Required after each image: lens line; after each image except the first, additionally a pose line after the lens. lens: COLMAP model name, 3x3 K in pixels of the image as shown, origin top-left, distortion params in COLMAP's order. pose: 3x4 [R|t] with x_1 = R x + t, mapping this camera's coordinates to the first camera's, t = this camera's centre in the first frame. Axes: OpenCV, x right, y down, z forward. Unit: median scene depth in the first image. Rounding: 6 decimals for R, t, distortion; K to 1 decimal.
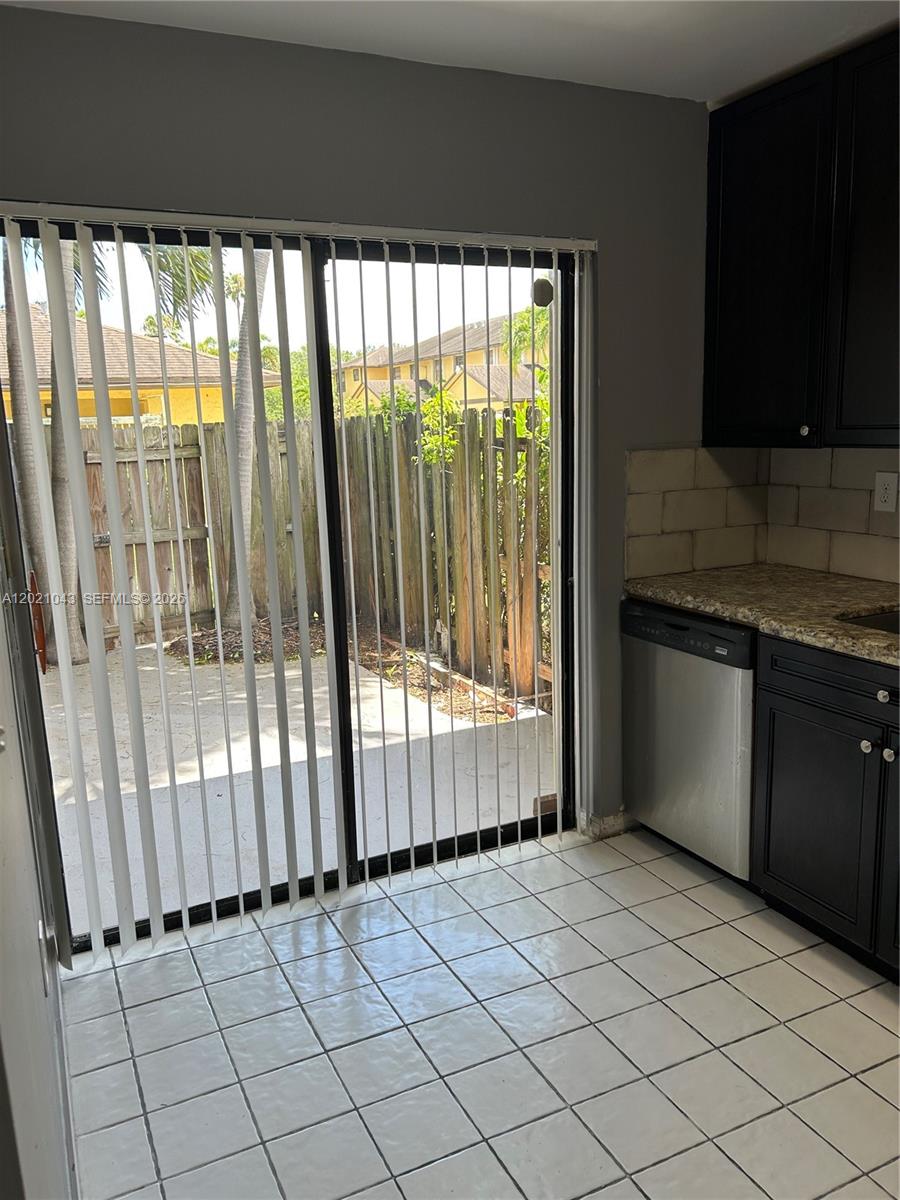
lens RADIAL K [[909.4, 0, 450.0], [0, 909.4, 600.0], [0, 0, 1]] dist [-0.004353, -0.009499]
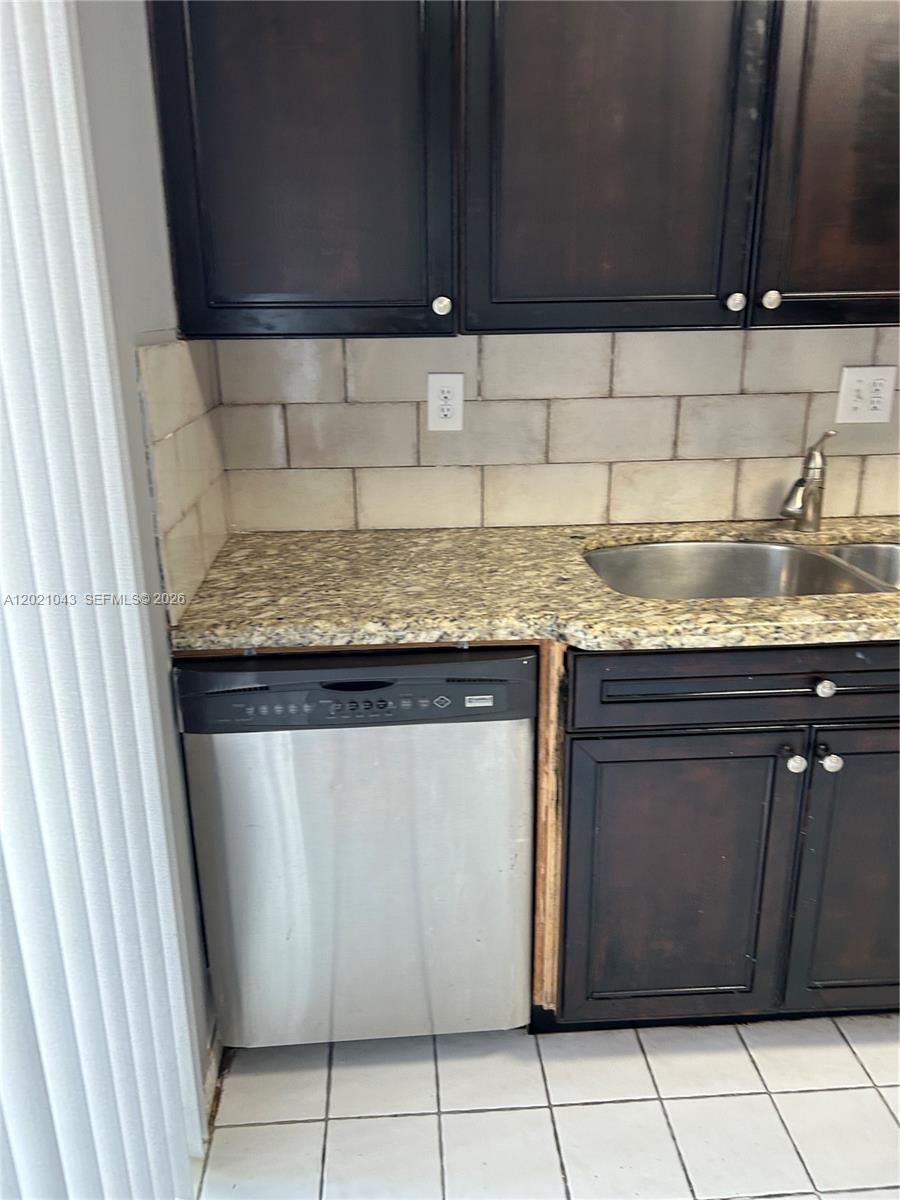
lens RADIAL K [[909.4, 0, 450.0], [0, 909.4, 600.0], [0, 0, 1]] dist [-0.004353, -0.009499]
pose [[0.373663, -0.251955, 0.892690, -0.198822], [0.168526, 0.964825, 0.201773, -0.122790], [-0.912127, 0.075047, 0.402980, 0.784543]]
